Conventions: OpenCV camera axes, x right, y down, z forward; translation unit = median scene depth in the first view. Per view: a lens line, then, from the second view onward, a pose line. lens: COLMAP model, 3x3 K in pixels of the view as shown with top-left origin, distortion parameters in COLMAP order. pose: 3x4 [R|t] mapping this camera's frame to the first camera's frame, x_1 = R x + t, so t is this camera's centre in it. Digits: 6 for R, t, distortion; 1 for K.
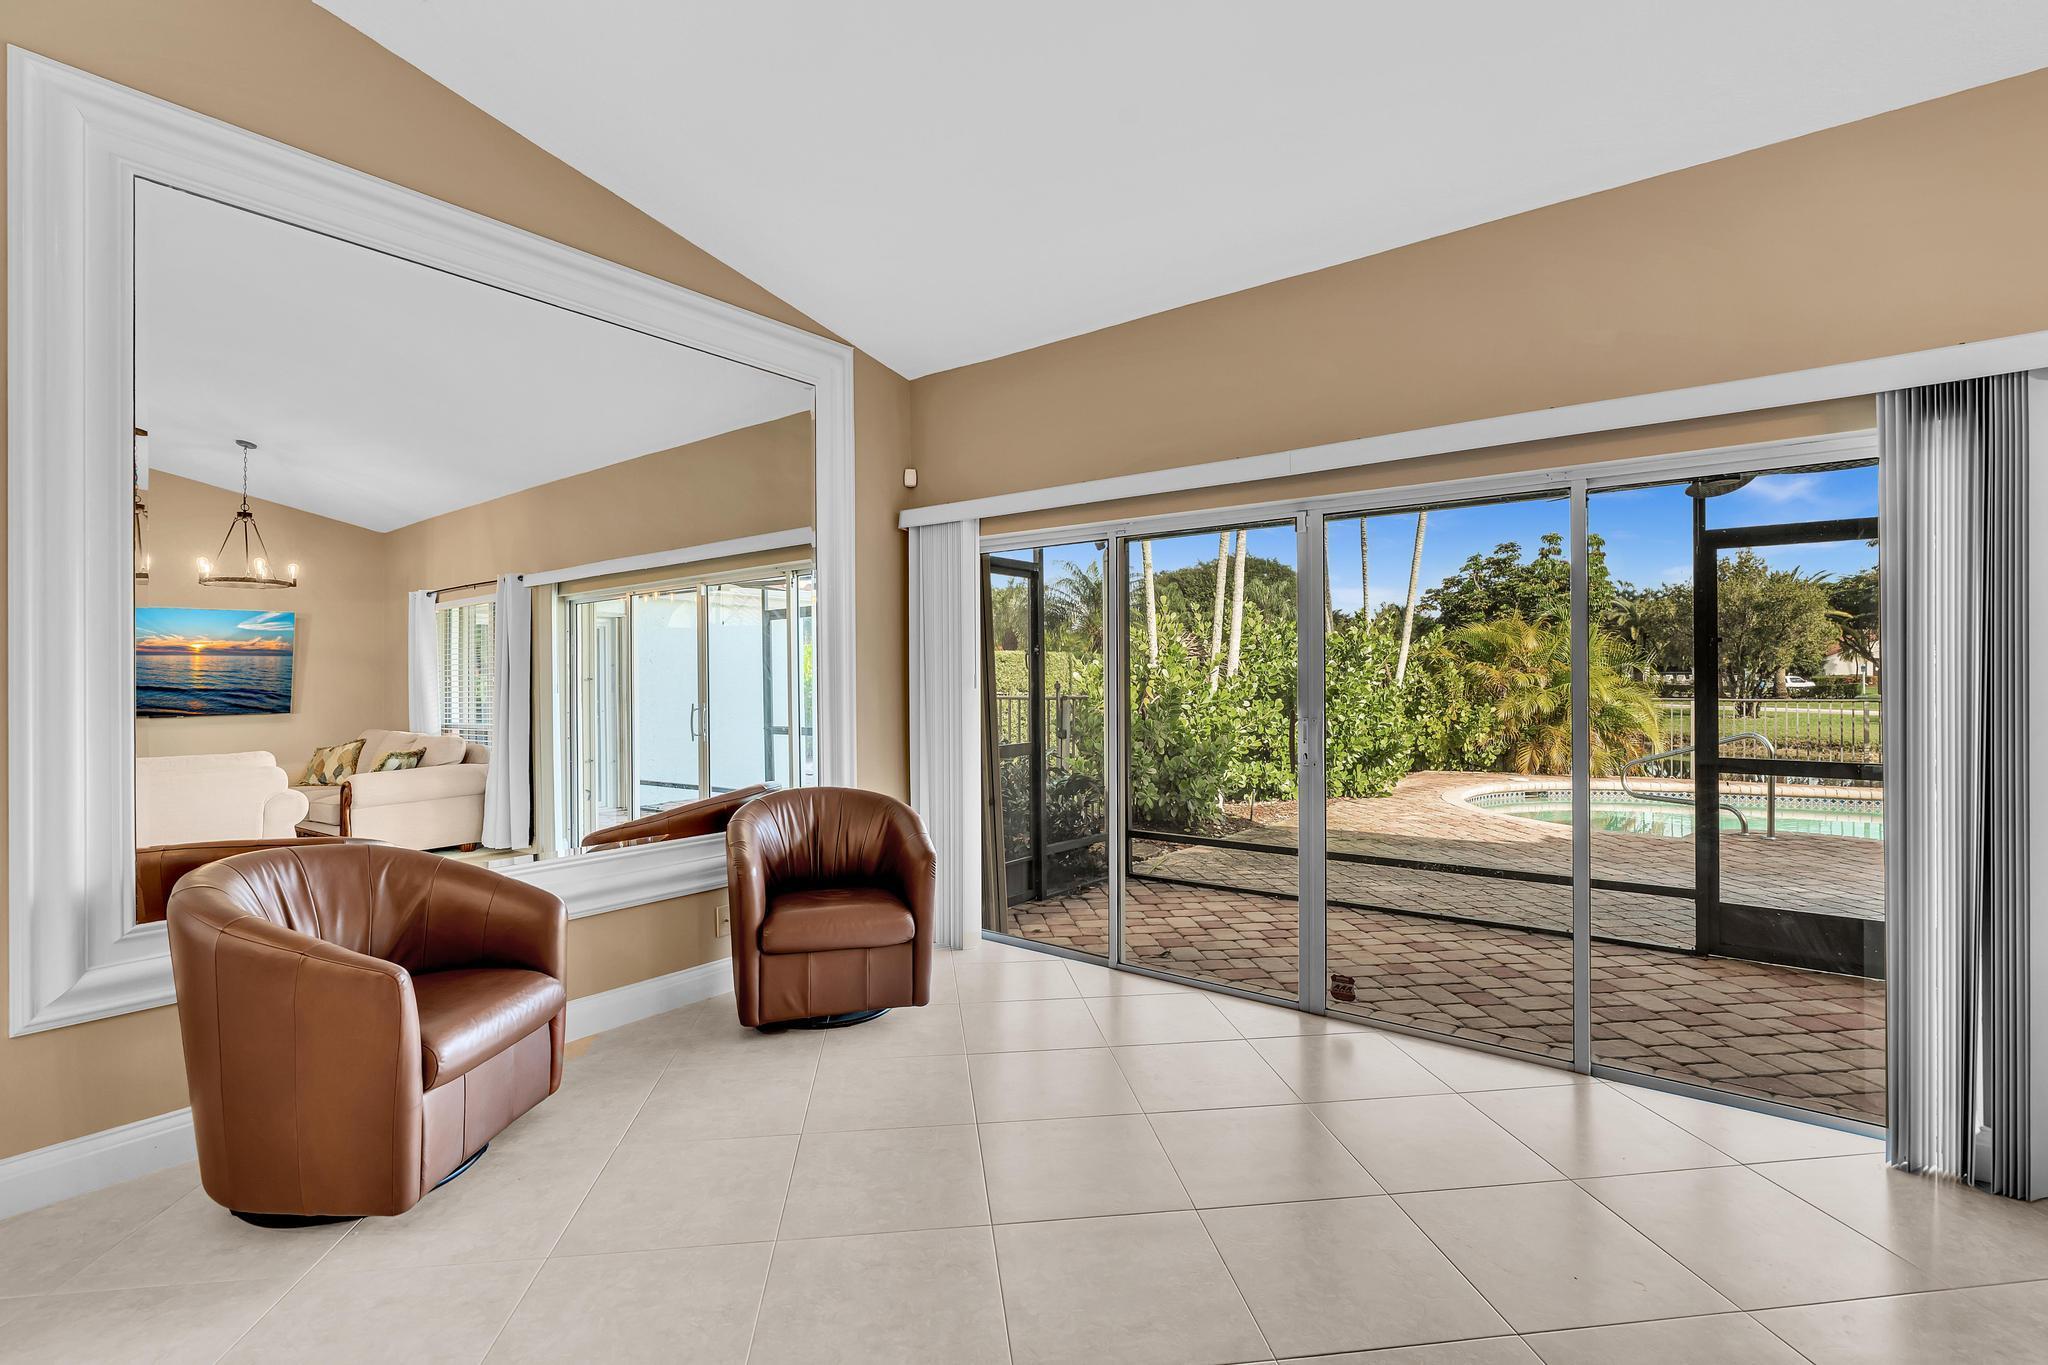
lens RADIAL K [[920.0, 0, 1028.0], [0, 920.0, 676.3], [0, 0, 1]] dist [-0.004595, 0.000987]
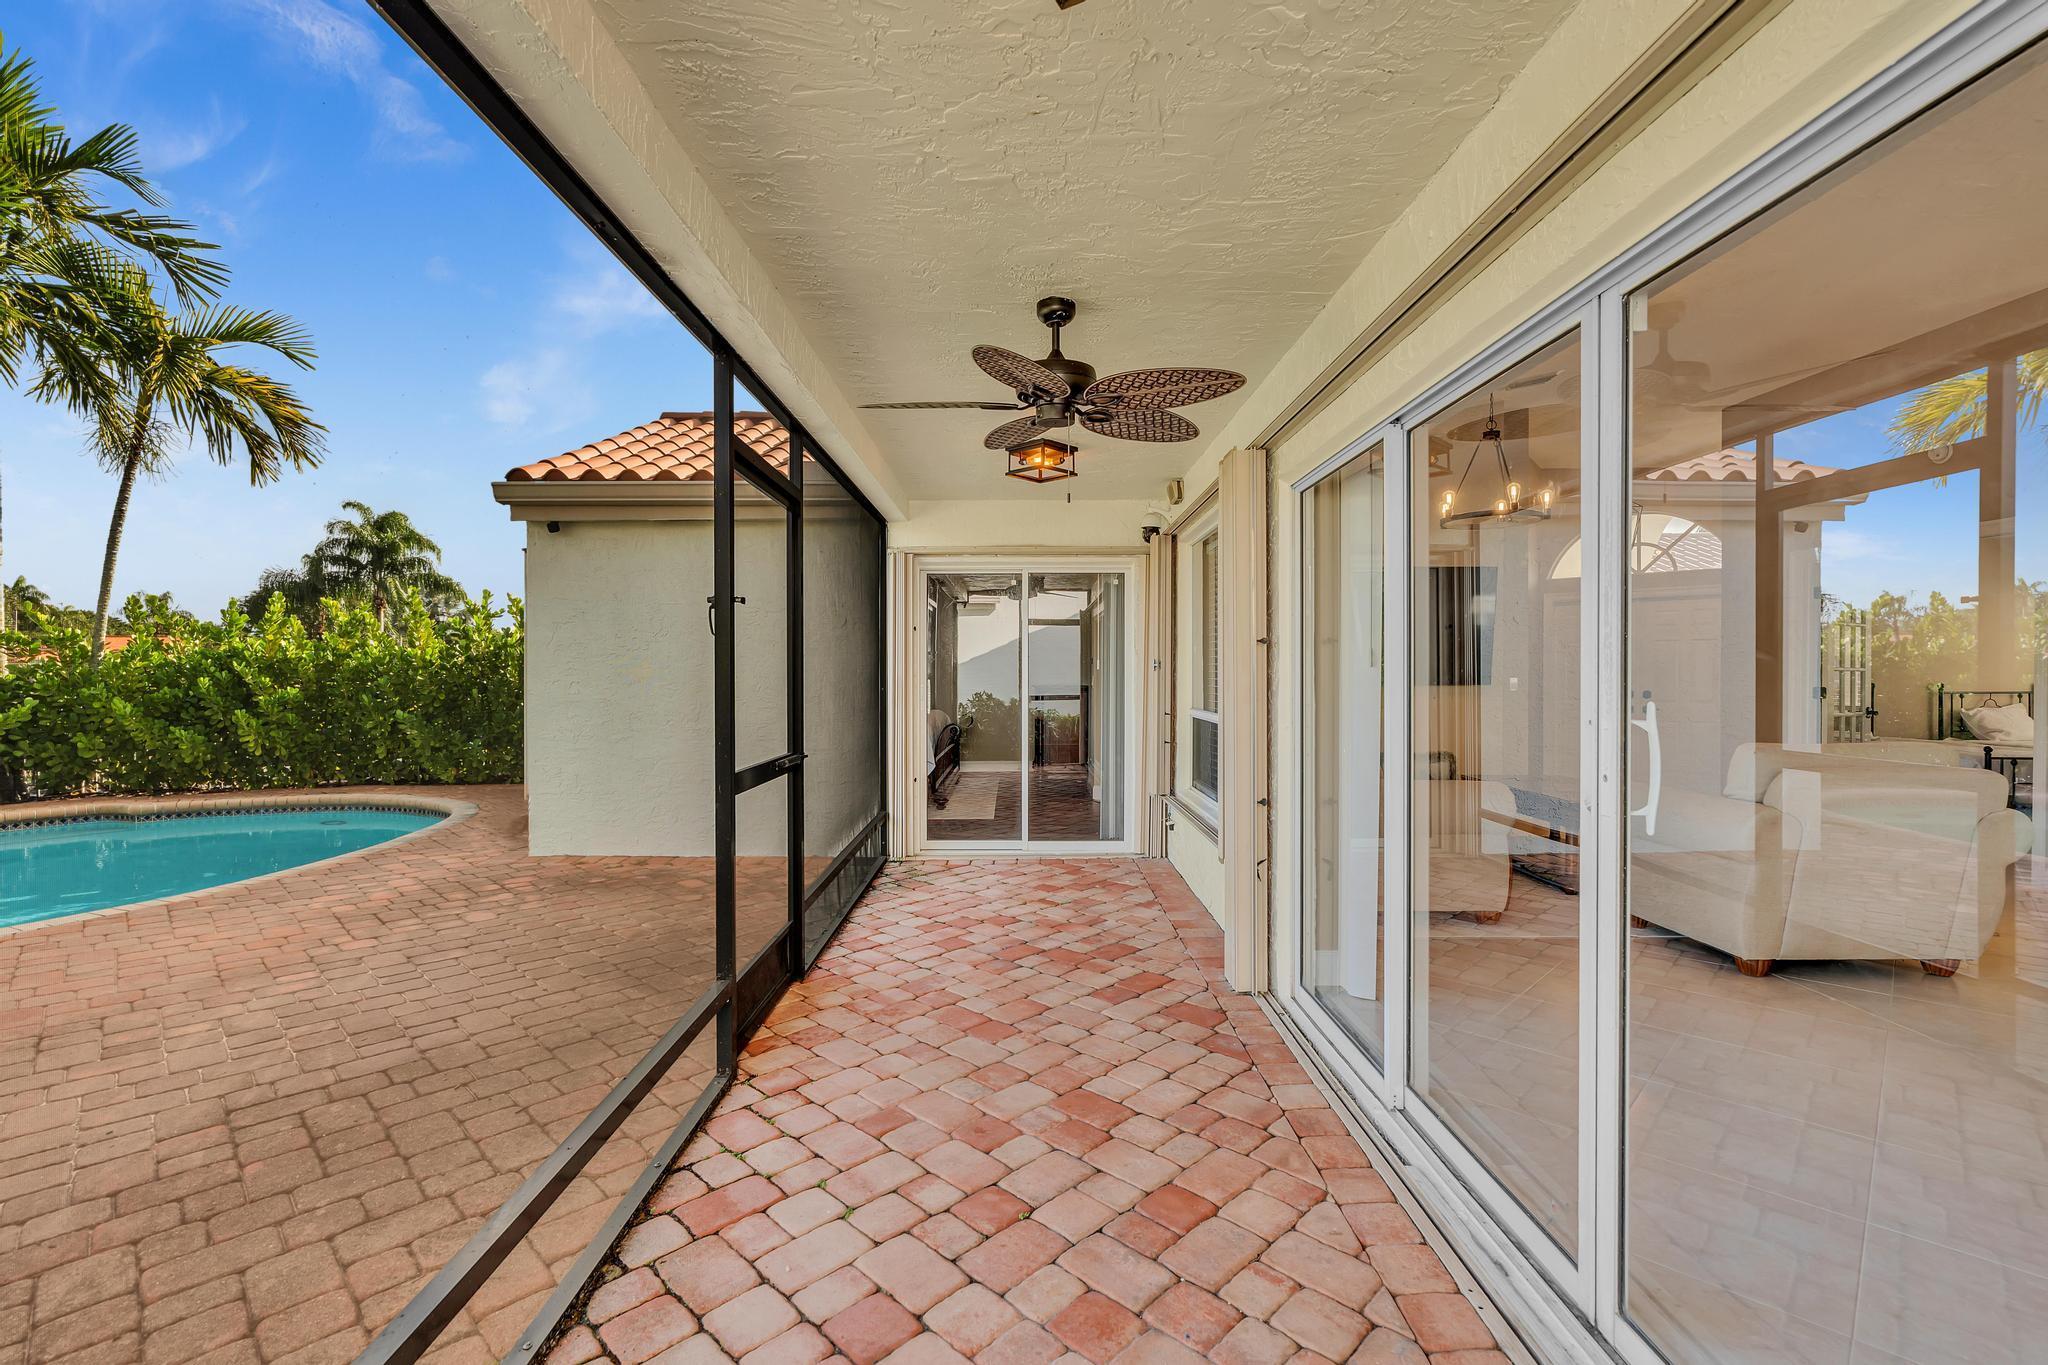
lens RADIAL K [[909.8, 0, 1024.0], [0, 909.8, 680.9], [0, 0, 1]] dist [-0.003222, 0.000443]
pose [[-0.617708, 0.000013, 0.786407, 0.041226], [0.003753, 0.999989, 0.002931, 0.008190], [-0.786398, 0.004762, -0.617701, 0.561522]]
